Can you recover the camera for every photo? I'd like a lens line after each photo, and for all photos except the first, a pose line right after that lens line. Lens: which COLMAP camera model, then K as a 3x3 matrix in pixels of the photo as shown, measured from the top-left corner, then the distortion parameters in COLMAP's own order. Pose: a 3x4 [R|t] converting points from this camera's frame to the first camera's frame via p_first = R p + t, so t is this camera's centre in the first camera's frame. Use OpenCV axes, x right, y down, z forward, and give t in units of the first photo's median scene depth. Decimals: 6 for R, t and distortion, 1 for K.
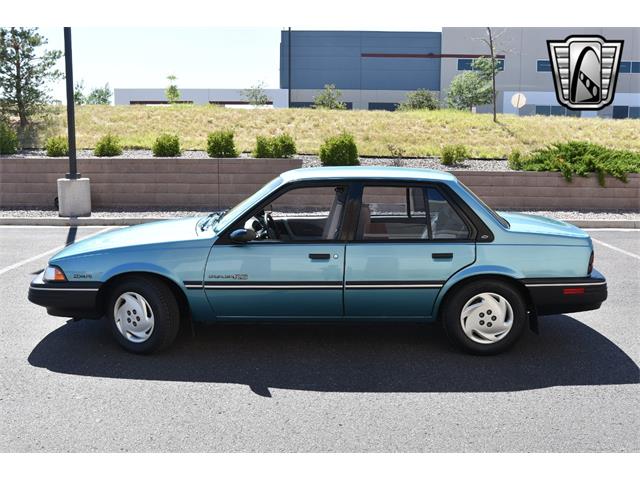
lens RADIAL K [[663.0, 0, 320.0], [0, 663.0, 240.0], [0, 0, 1]] dist [-0.052742, 0.023319]
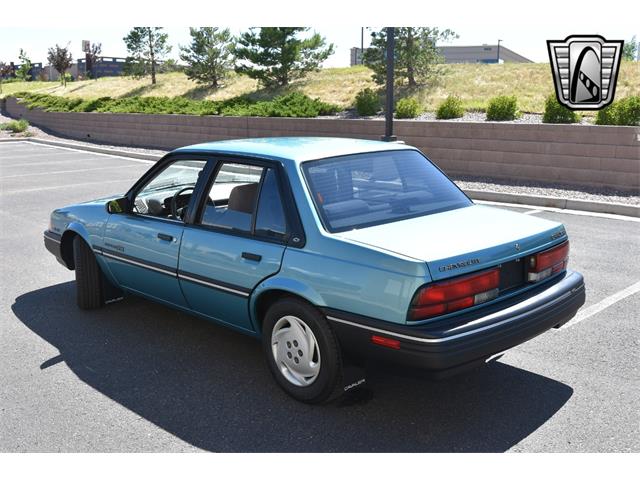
lens RADIAL K [[709.2, 0, 320.0], [0, 709.2, 240.0], [0, 0, 1]] dist [-0.039933, 0.008980]
pose [[0.704387, 0.128954, -0.698004, 0.793696], [-0.096996, 0.991621, 0.085315, -0.072010], [0.703158, 0.007609, 0.710993, 0.454924]]
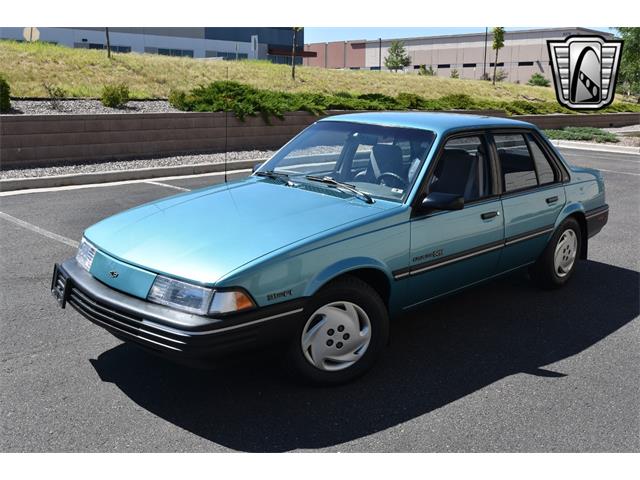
lens RADIAL K [[663.0, 0, 320.0], [0, 663.0, 240.0], [0, 0, 1]] dist [-0.052742, 0.023319]
pose [[0.693580, -0.153337, 0.703872, -0.773676], [0.088359, 0.987814, 0.128126, -0.075678], [-0.714941, -0.026672, 0.698676, 0.523132]]
